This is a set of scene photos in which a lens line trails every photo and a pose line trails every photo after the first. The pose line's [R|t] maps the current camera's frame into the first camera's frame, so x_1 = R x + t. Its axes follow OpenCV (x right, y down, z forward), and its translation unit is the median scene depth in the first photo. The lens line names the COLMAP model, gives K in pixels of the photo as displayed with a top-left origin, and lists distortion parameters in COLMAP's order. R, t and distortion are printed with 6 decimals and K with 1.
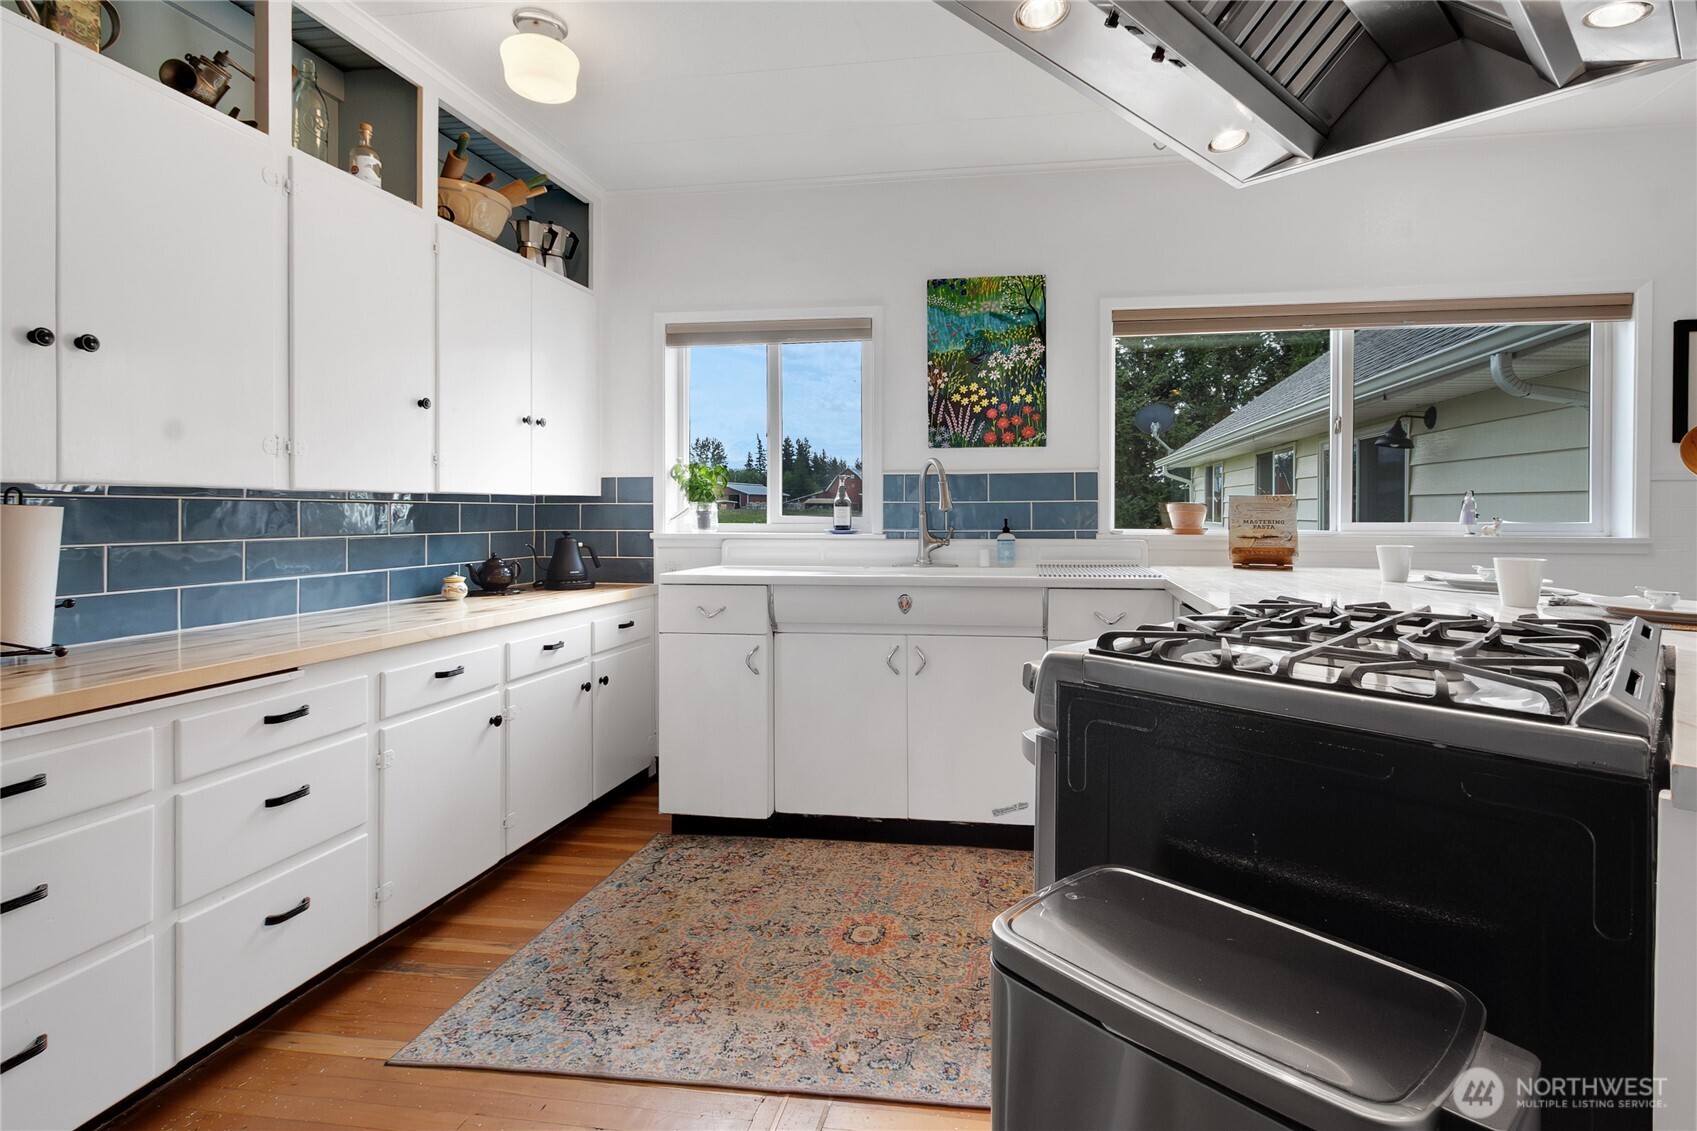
lens RADIAL K [[813.4, 0, 903.0], [0, 813.4, 523.6], [0, 0, 1]] dist [0.008160, -0.003330]
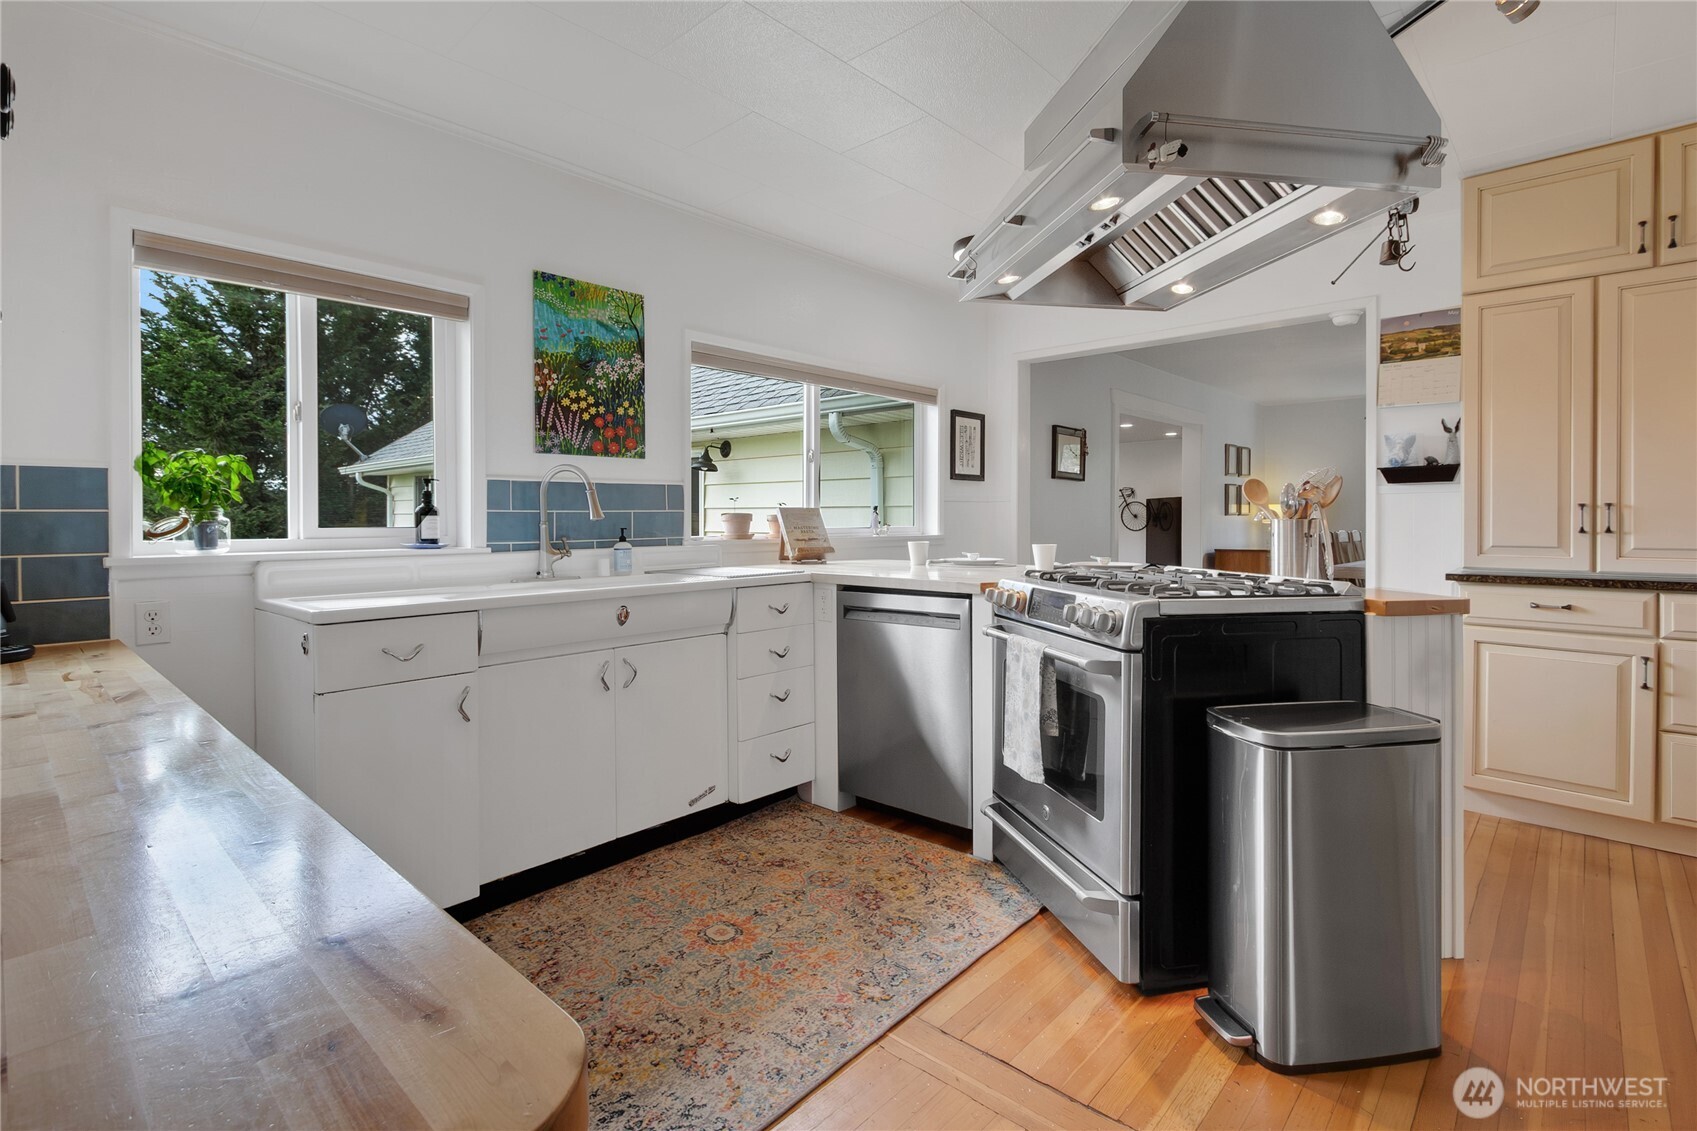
lens RADIAL K [[813.4, 0, 825.8], [0, 813.4, 533.3], [0, 0, 1]] dist [0.008160, -0.003330]
pose [[0.565043, -0.016715, 0.824892, -0.594522], [0.017807, 0.999809, 0.008061, -0.003052], [-0.824869, 0.010134, 0.565233, 0.225548]]
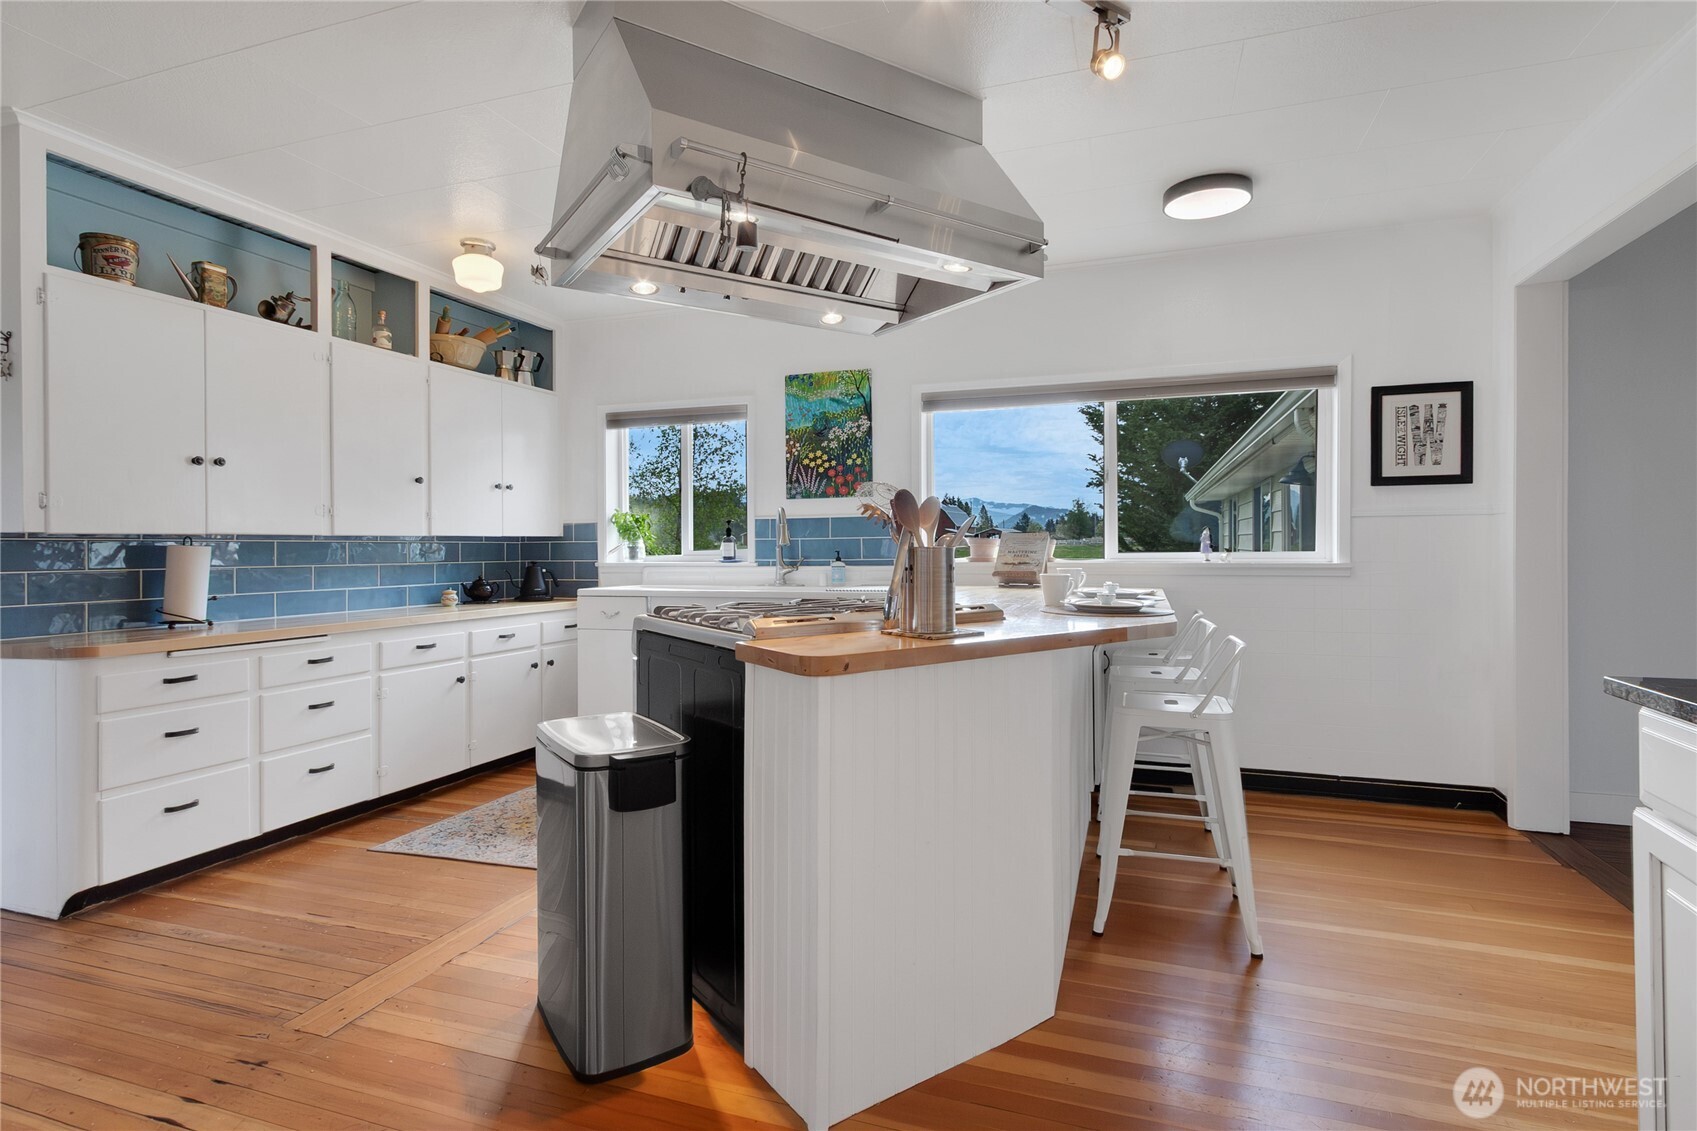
lens RADIAL K [[813.4, 0, 891.1], [0, 813.4, 557.6], [0, 0, 1]] dist [0.008160, -0.003330]
pose [[0.990138, -0.005566, -0.139985, 0.422145], [0.005438, 0.999984, -0.001293, 0.008316], [0.139990, 0.000519, 0.990153, -0.345904]]
